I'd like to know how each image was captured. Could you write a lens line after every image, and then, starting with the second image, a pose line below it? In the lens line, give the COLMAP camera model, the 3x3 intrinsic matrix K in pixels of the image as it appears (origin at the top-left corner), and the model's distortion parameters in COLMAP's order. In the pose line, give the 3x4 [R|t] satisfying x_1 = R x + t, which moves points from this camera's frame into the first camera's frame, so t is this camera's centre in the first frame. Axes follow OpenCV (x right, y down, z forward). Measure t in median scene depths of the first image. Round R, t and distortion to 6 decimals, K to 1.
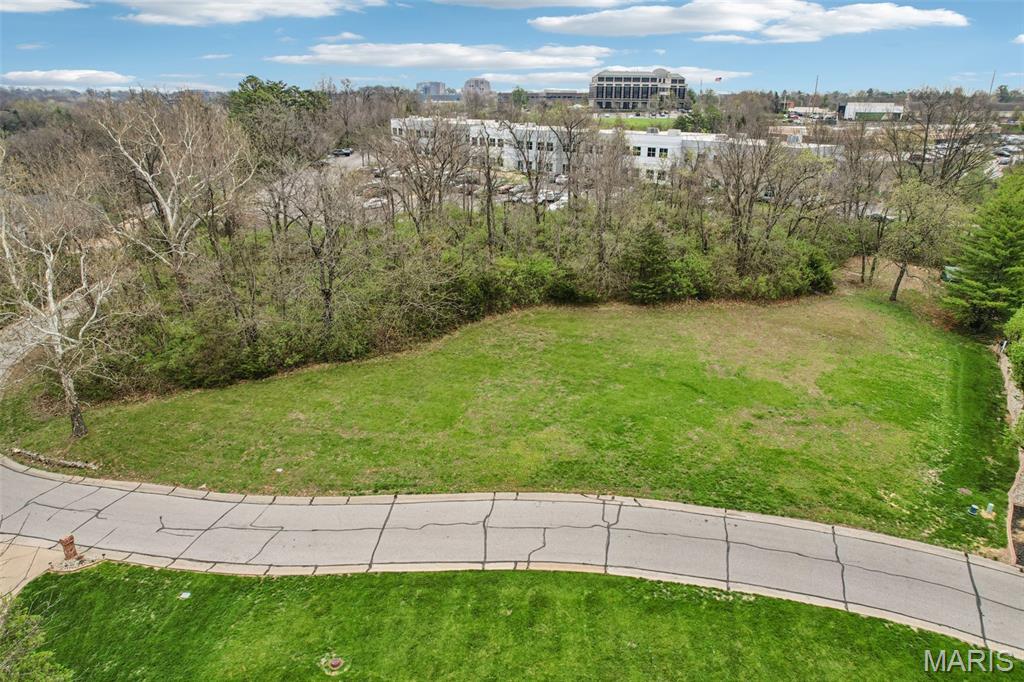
lens RADIAL K [[670.9, 0, 515.3], [0, 670.9, 338.3], [0, 0, 1]] dist [-0.078919, 0.070992]
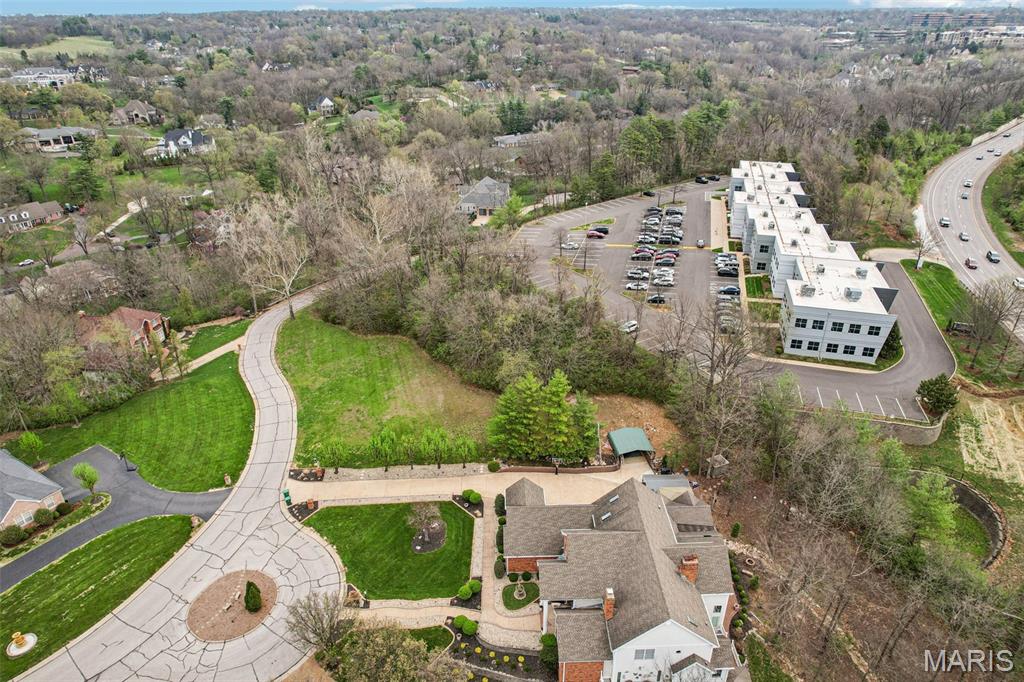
lens RADIAL K [[662.1, 0, 509.6], [0, 662.1, 347.2], [0, 0, 1]] dist [-0.078209, 0.072446]
pose [[0.530808, 0.381435, -0.756802, 2.456451], [-0.274427, 0.922238, 0.272338, -0.929512], [0.801831, 0.063128, 0.594207, -0.009954]]
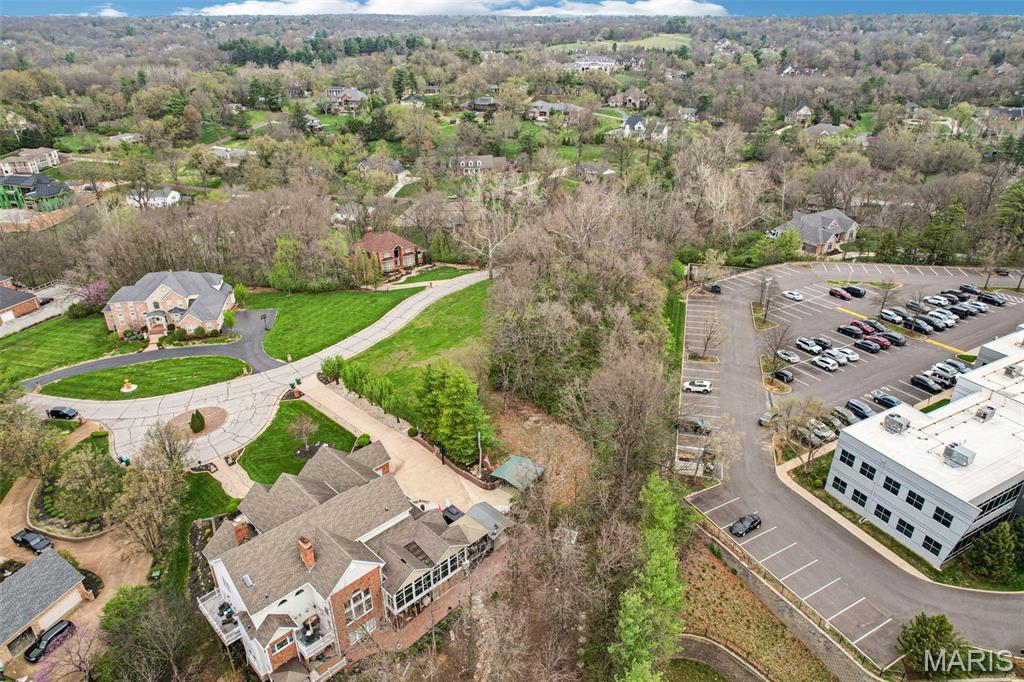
lens RADIAL K [[662.1, 0, 509.6], [0, 662.1, 347.2], [0, 0, 1]] dist [-0.078209, 0.072446]
pose [[-0.249710, 0.435455, -0.864884, 2.732981], [-0.325545, 0.803436, 0.498509, -1.470037], [0.911957, 0.406042, -0.058866, 1.571248]]
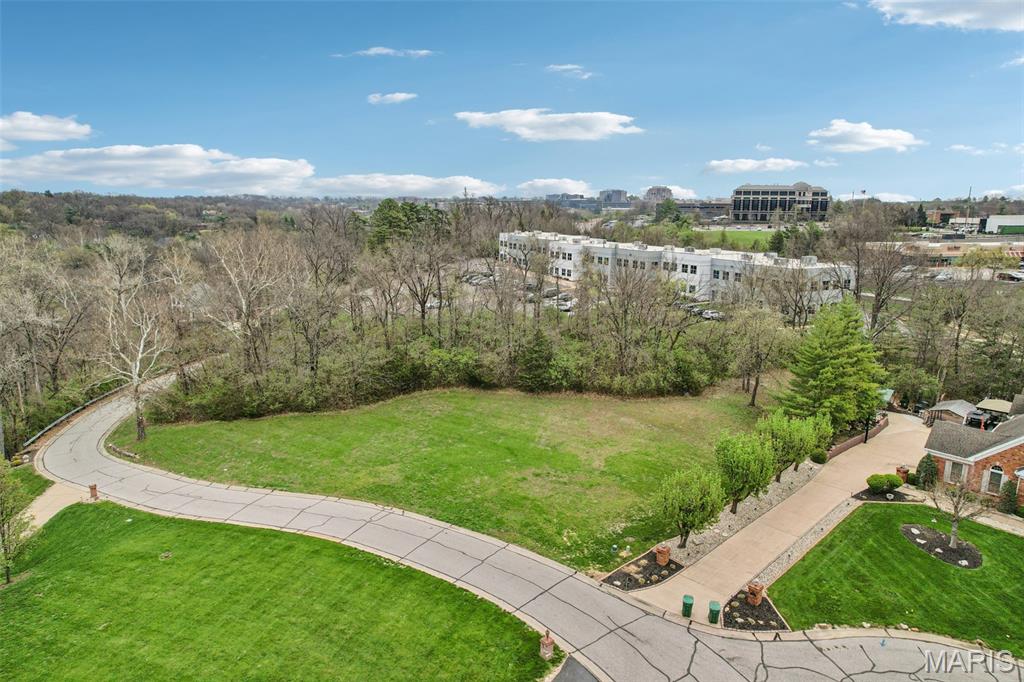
lens RADIAL K [[662.1, 0, 509.6], [0, 662.1, 347.2], [0, 0, 1]] dist [-0.078209, 0.072446]
pose [[0.958992, 0.062872, -0.276373, 0.679521], [-0.098089, 0.988453, -0.115495, 0.021869], [0.265920, 0.137868, 0.954085, -0.334767]]
